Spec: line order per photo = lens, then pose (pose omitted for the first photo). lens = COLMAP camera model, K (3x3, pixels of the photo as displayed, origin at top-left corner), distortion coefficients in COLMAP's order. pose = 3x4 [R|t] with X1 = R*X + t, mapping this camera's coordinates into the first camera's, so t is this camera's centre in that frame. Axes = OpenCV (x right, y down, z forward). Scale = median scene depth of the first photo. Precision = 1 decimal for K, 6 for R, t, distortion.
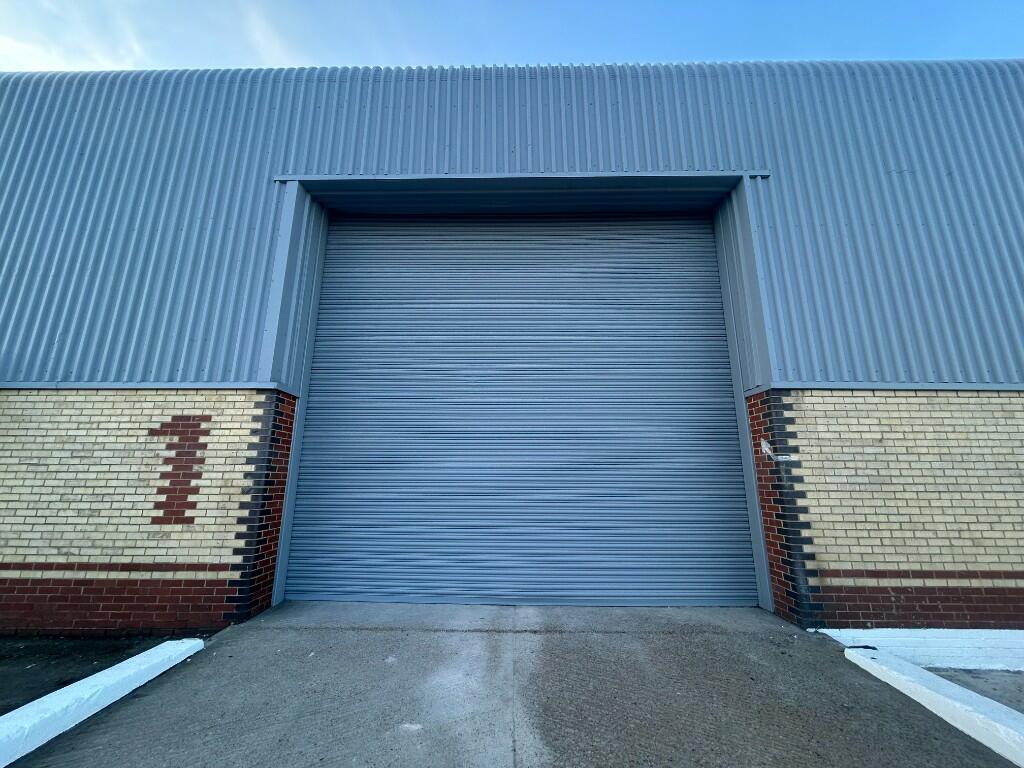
lens RADIAL K [[410.6, 0, 509.0], [0, 410.6, 384.3], [0, 0, 1]] dist [0.000662, -0.000702]
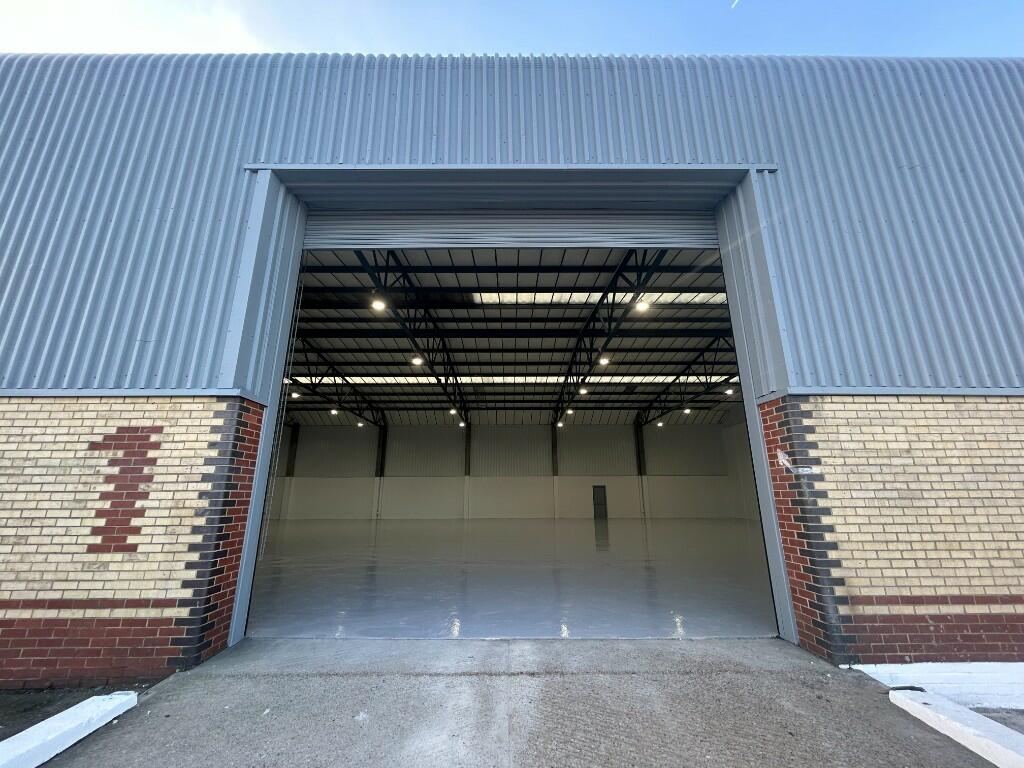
lens RADIAL K [[410.6, 0, 509.7], [0, 410.6, 384.3], [0, 0, 1]] dist [0.000662, -0.000702]
pose [[0.999656, -0.001183, 0.026210, -0.006442], [0.002049, 0.999451, -0.033070, 0.017414], [-0.026157, 0.033112, 0.999109, 0.105072]]
